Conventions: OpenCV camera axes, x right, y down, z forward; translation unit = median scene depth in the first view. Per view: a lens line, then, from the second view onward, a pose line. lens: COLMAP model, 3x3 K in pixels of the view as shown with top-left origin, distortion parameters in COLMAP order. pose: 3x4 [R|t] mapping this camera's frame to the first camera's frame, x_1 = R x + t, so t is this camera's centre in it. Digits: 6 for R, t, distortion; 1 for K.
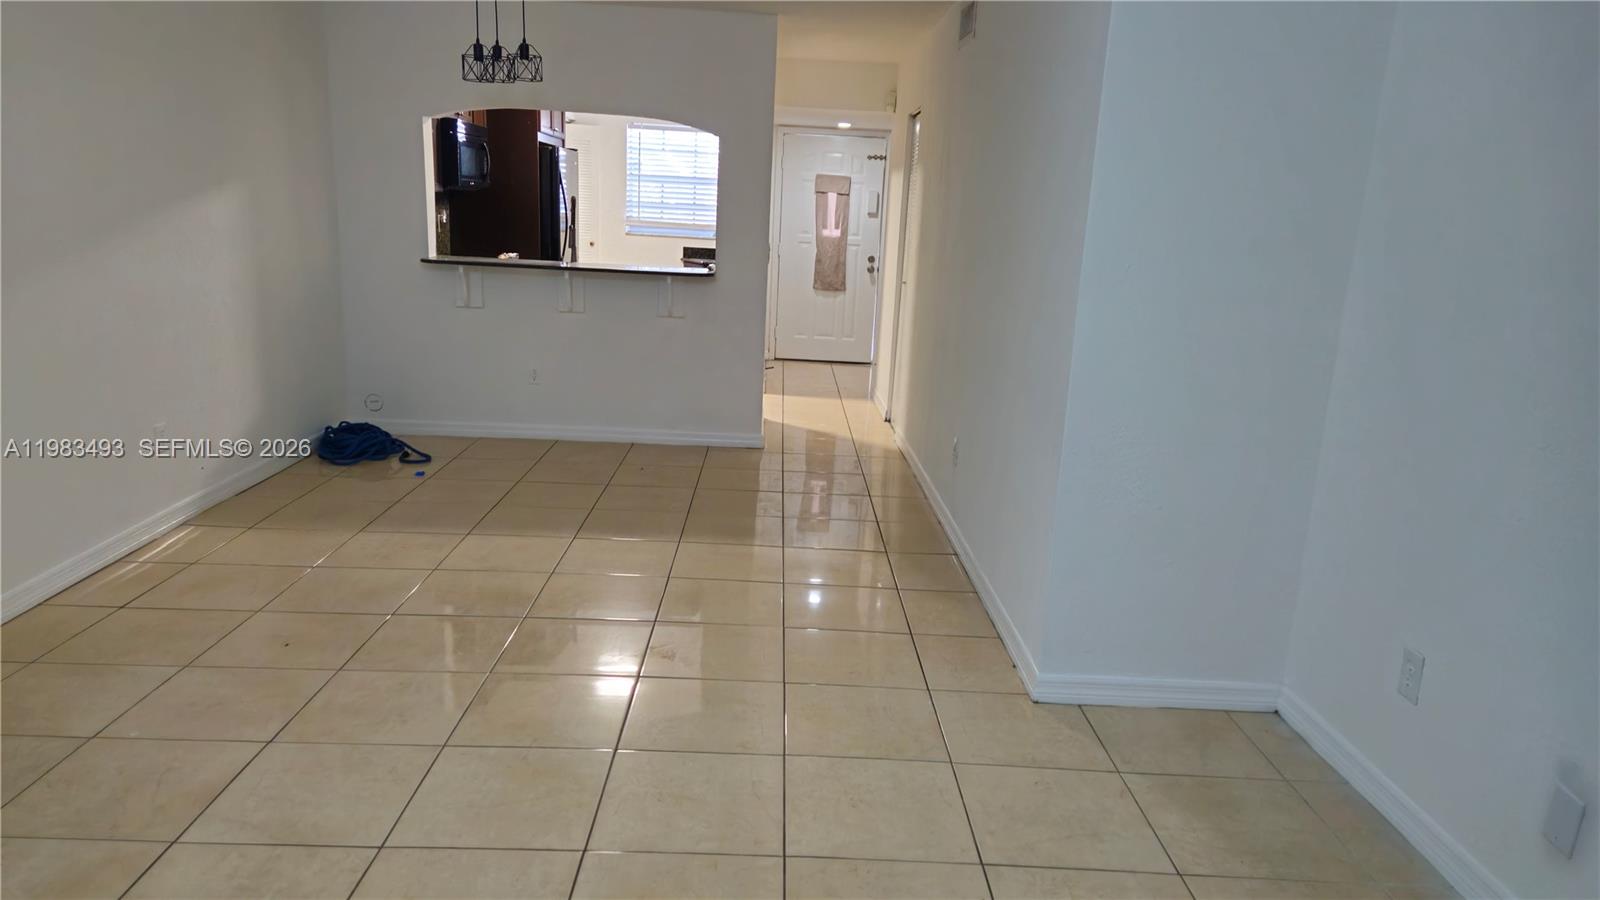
lens RADIAL K [[1086.3, 0, 801.5], [0, 1086.3, 456.6], [0, 0, 1]] dist [0.092315, -0.014577]
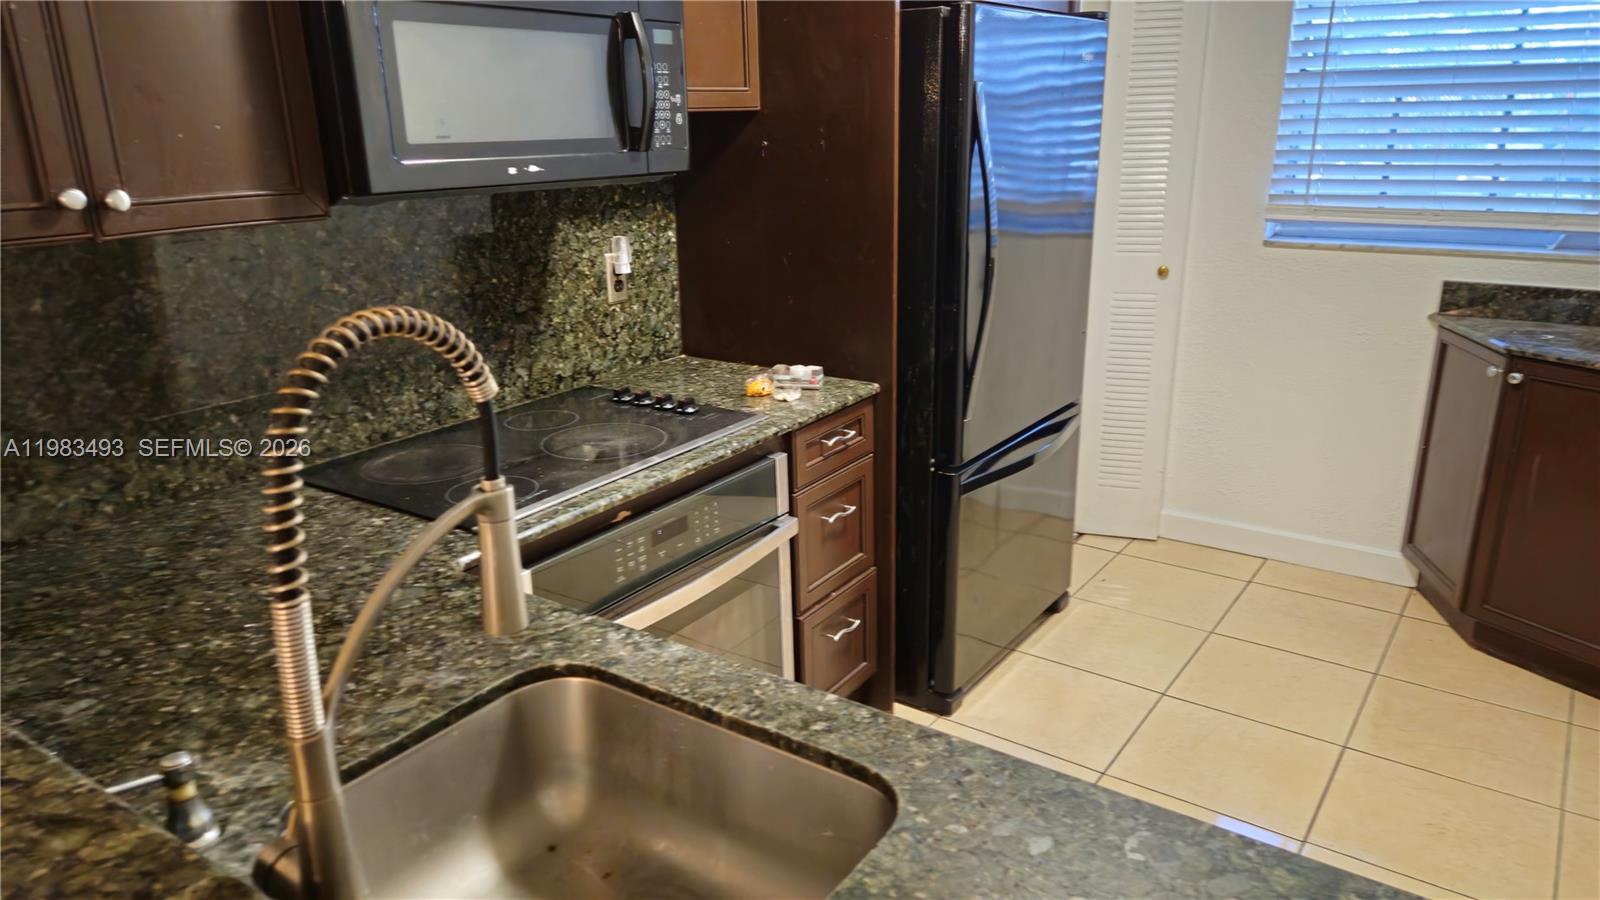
lens RADIAL K [[1086.3, 0, 808.2], [0, 1086.3, 445.8], [0, 0, 1]] dist [0.092315, -0.014577]
pose [[0.795934, 0.123124, -0.592730, -0.055574], [-0.081245, 0.991967, 0.096957, -0.163689], [0.599906, -0.029015, 0.799544, 0.625031]]
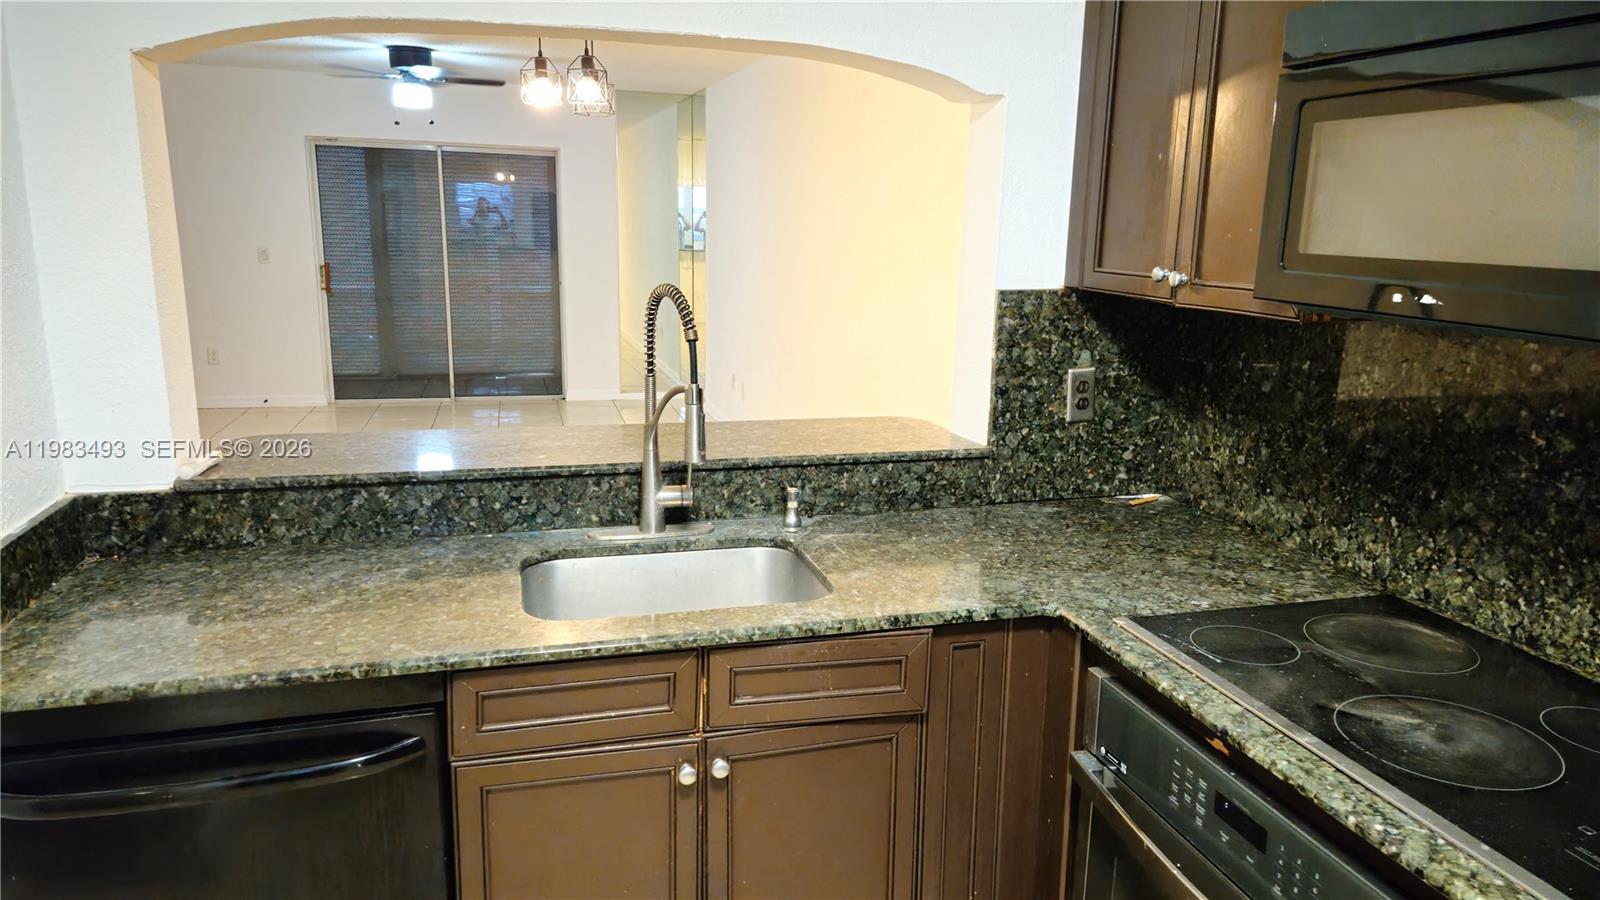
lens RADIAL K [[1086.3, 0, 800.3], [0, 1086.3, 439.3], [0, 0, 1]] dist [0.092315, -0.014577]
pose [[-0.968057, -0.017321, -0.250132, -0.112443], [-0.121542, 0.904980, 0.407723, -0.229207], [0.219302, 0.425100, -0.878178, 0.898998]]
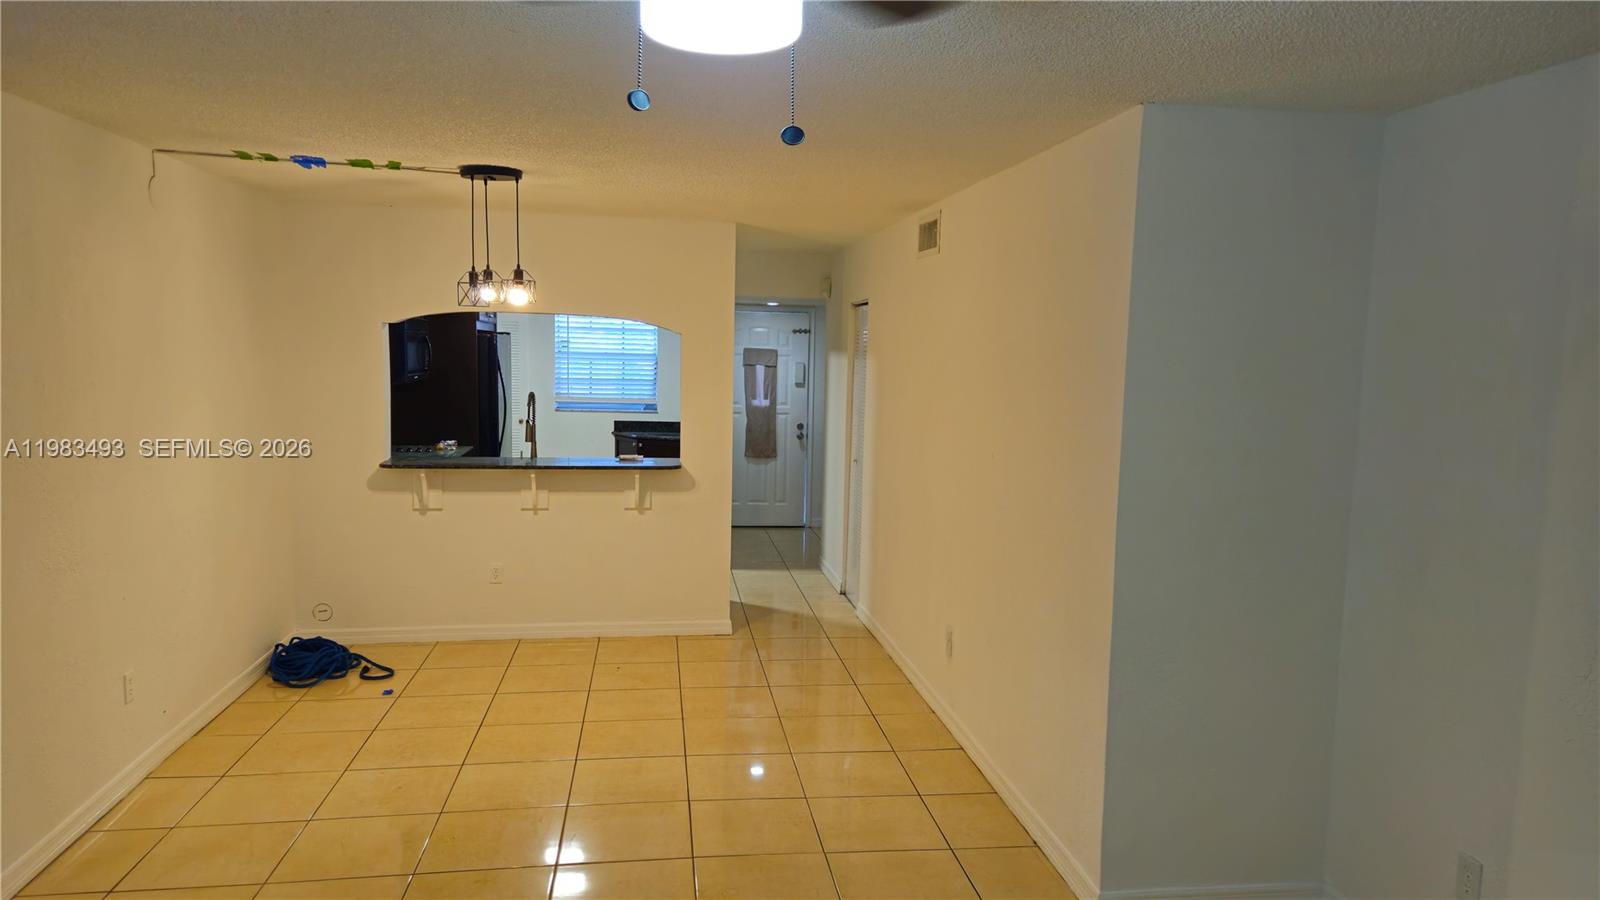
lens RADIAL K [[1086.3, 0, 801.2], [0, 1086.3, 452.3], [0, 0, 1]] dist [0.092315, -0.014577]
pose [[0.992381, -0.037651, 0.117309, -0.057197], [0.051966, 0.991234, -0.121470, -0.033053], [-0.111707, 0.126641, 0.985639, -0.007013]]
